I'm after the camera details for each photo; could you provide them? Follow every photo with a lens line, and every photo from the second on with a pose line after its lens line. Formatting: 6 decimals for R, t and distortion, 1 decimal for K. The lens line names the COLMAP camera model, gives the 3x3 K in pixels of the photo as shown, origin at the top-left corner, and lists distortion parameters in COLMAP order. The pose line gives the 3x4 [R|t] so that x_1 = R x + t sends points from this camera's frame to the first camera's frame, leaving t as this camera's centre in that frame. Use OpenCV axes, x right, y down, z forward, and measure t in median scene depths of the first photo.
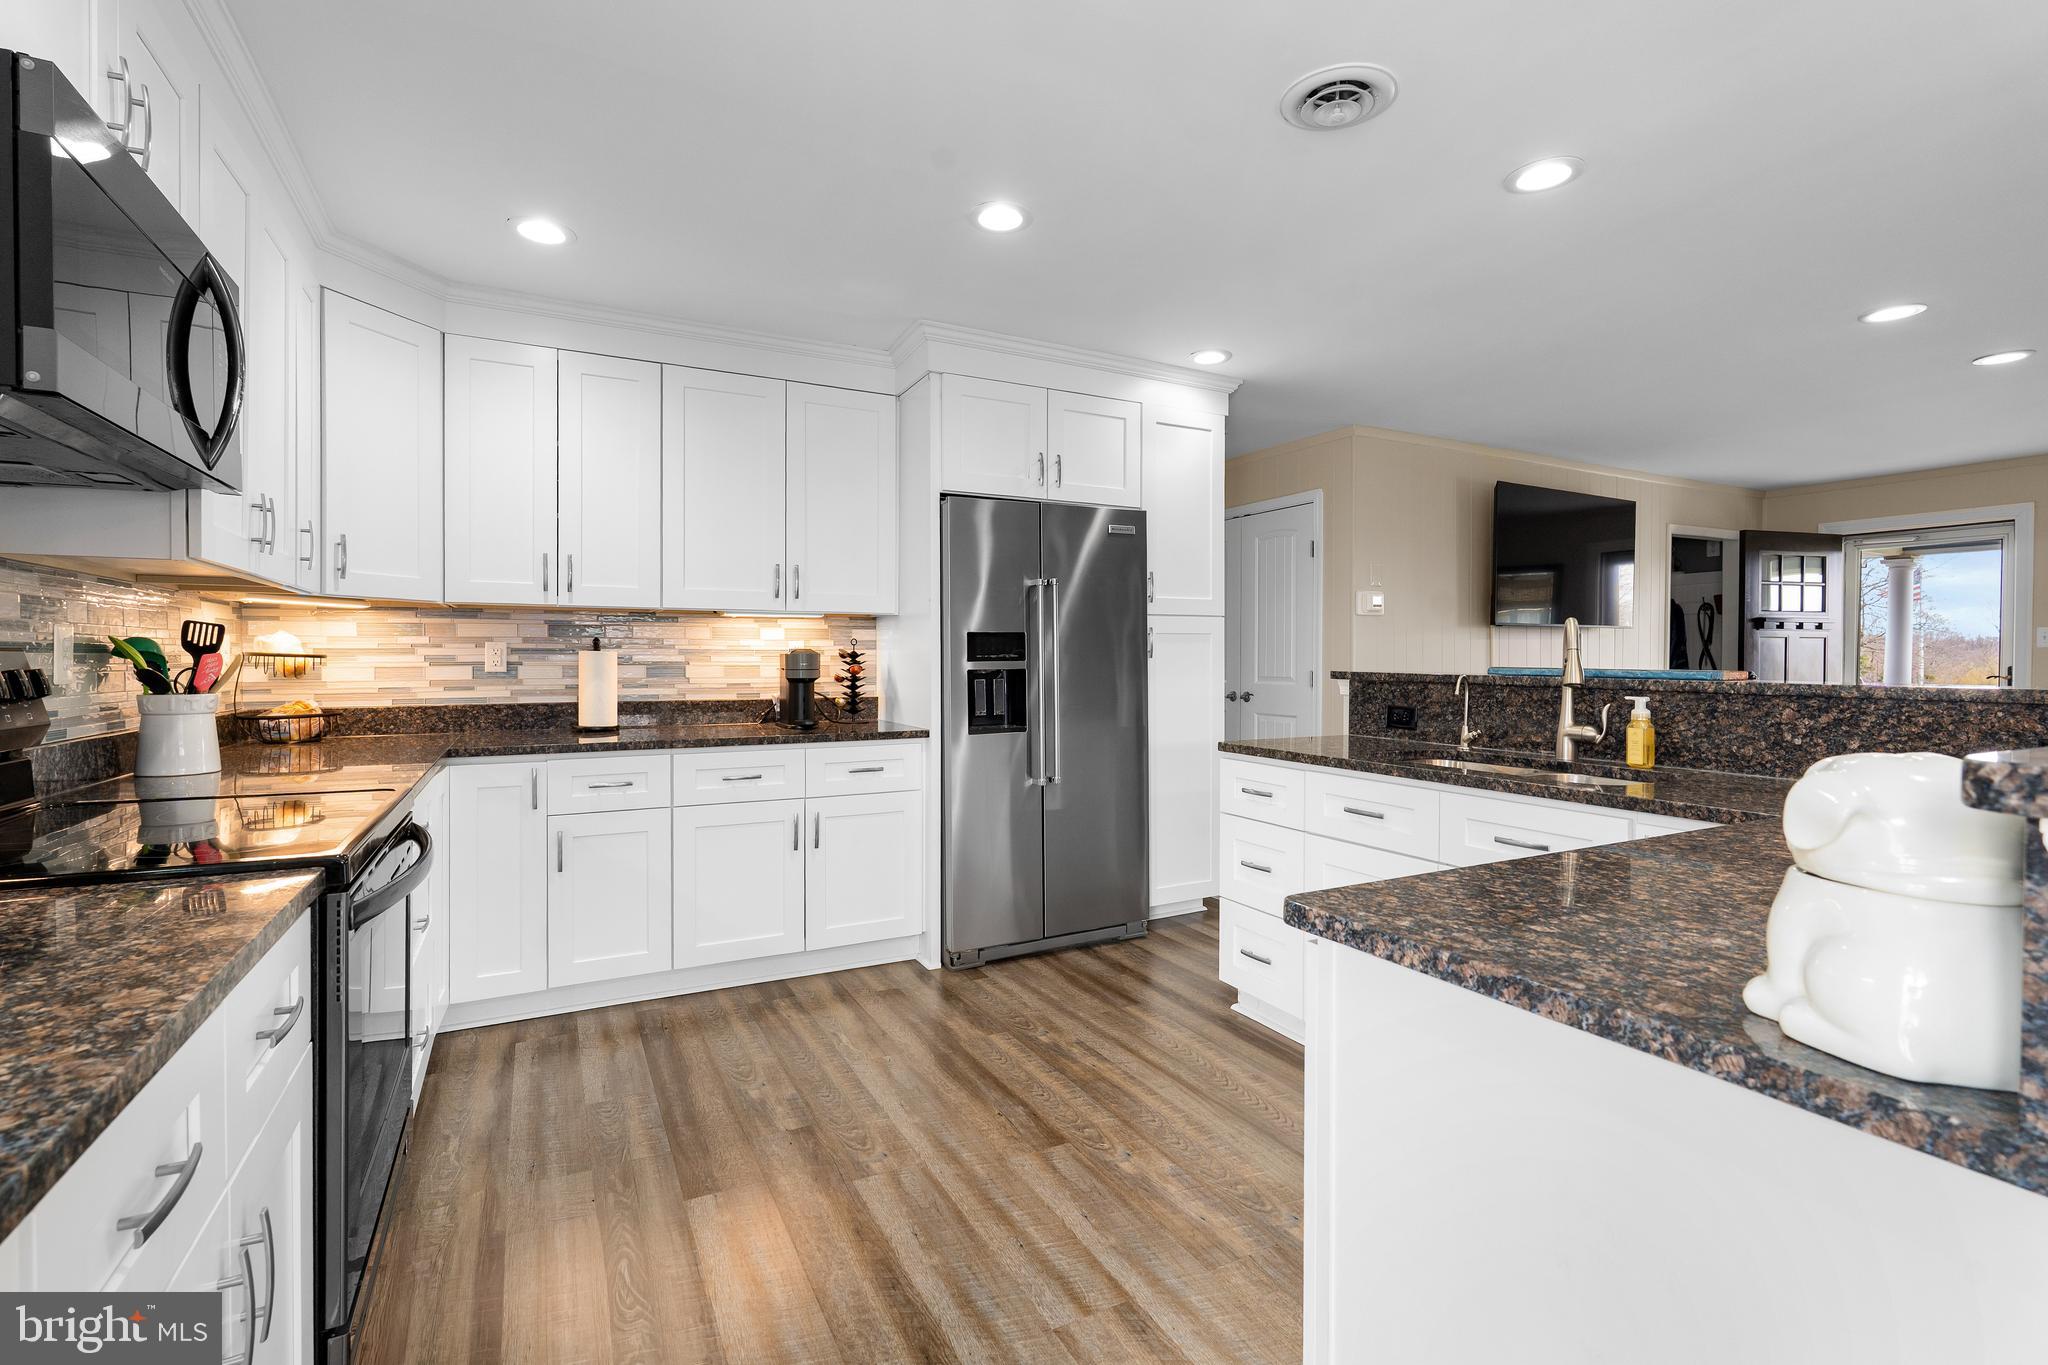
lens RADIAL K [[922.4, 0, 1024.8], [0, 922.4, 667.5], [0, 0, 1]] dist [-0.000698, -0.000647]
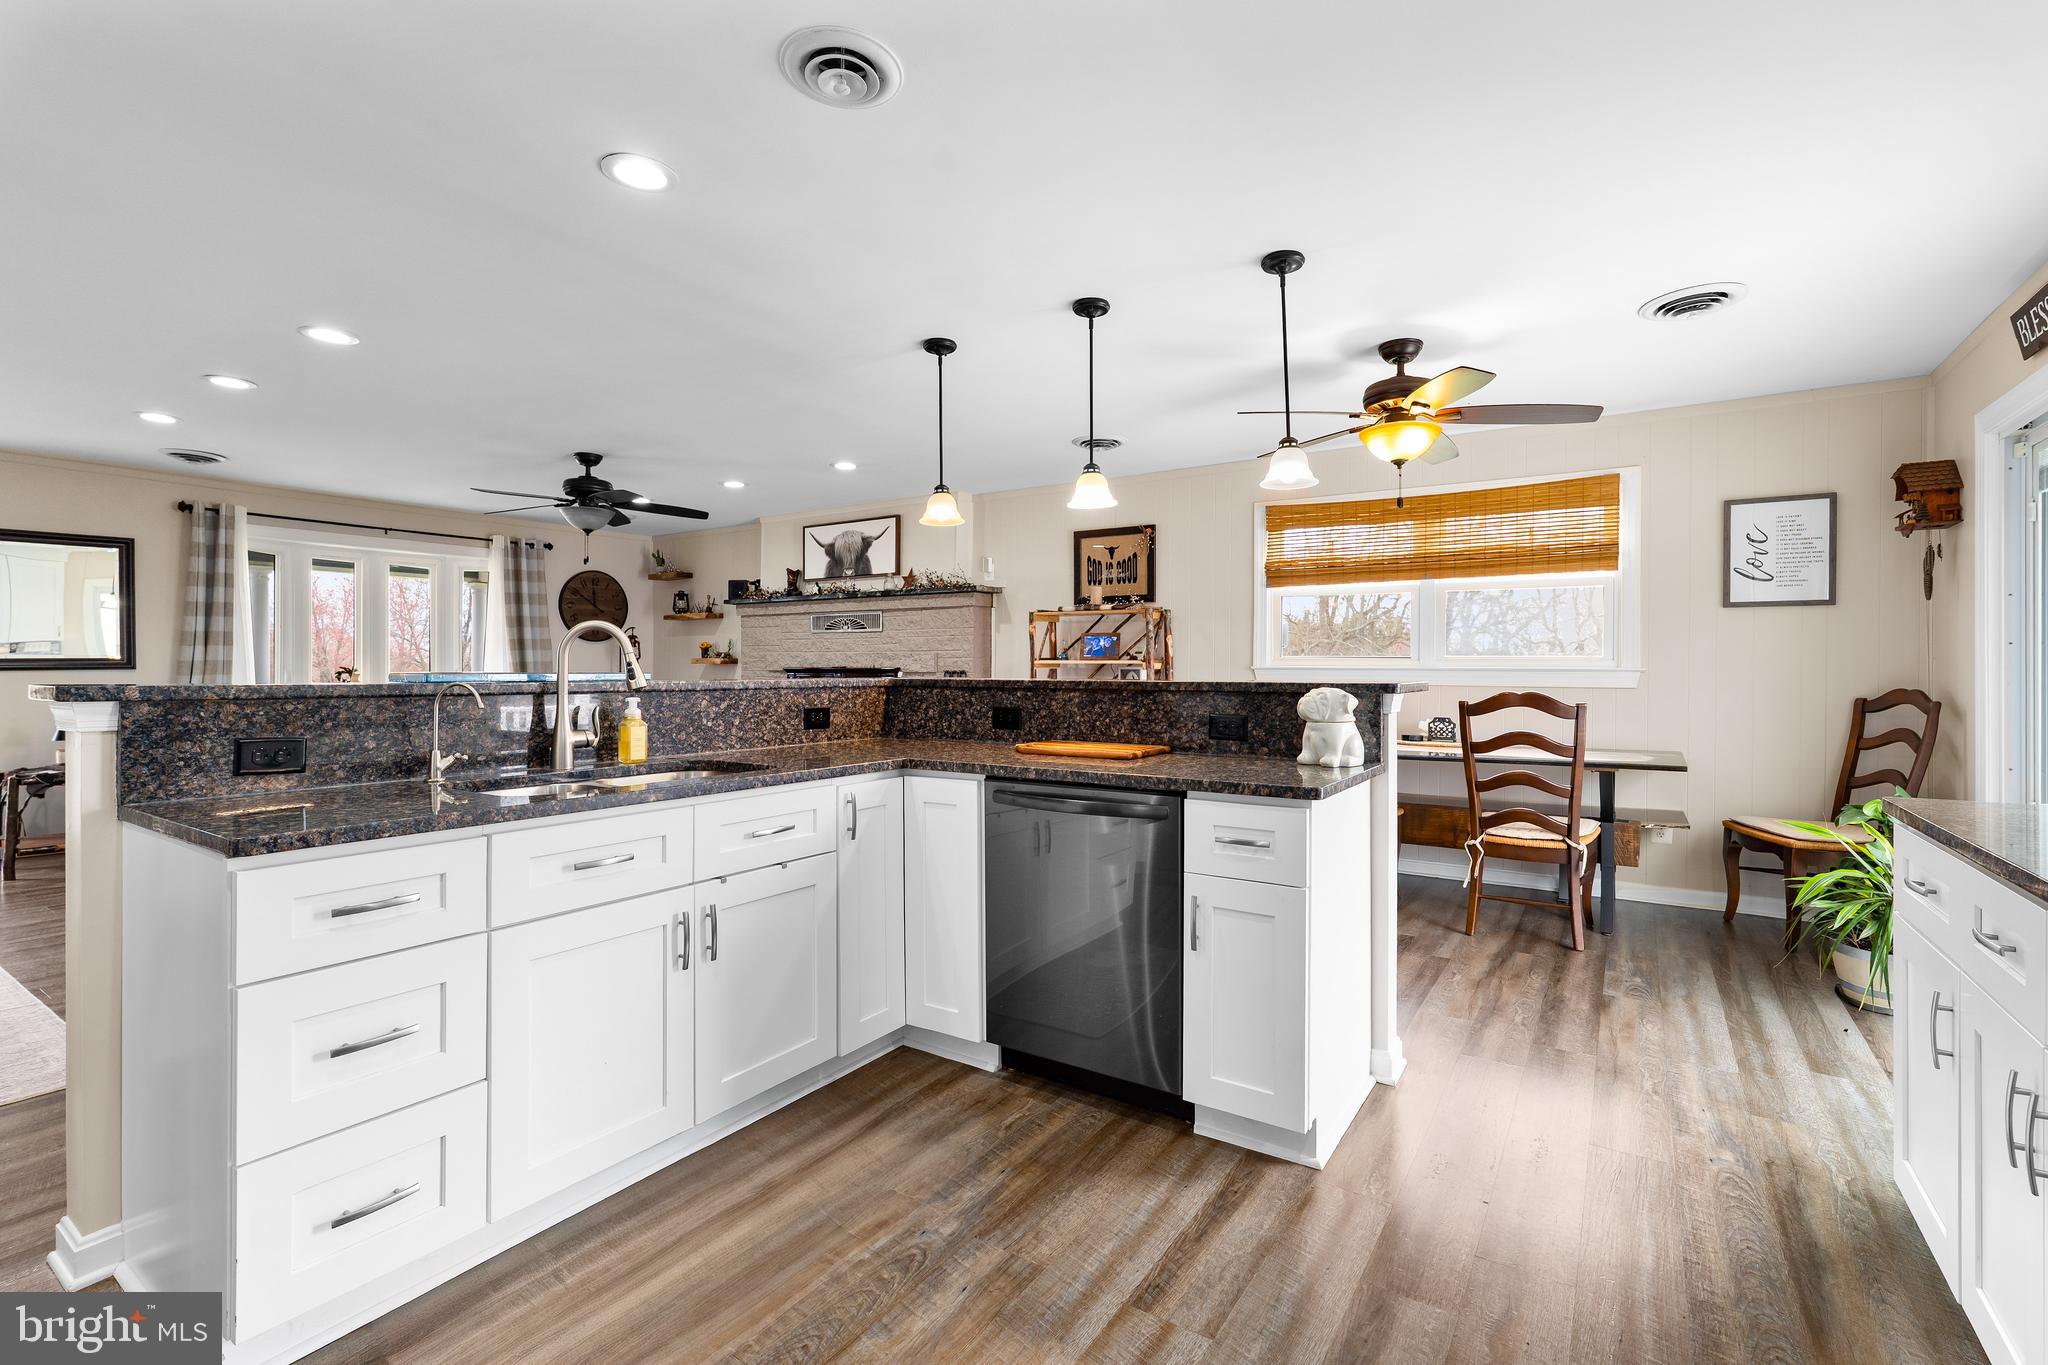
lens RADIAL K [[922.4, 0, 1019.6], [0, 922.4, 669.2], [0, 0, 1]] dist [-0.000698, -0.000647]
pose [[-0.471953, -0.009716, 0.881570, -0.524077], [0.005575, 0.999886, 0.014004, -0.014770], [-0.881606, 0.011524, -0.471845, 1.162624]]
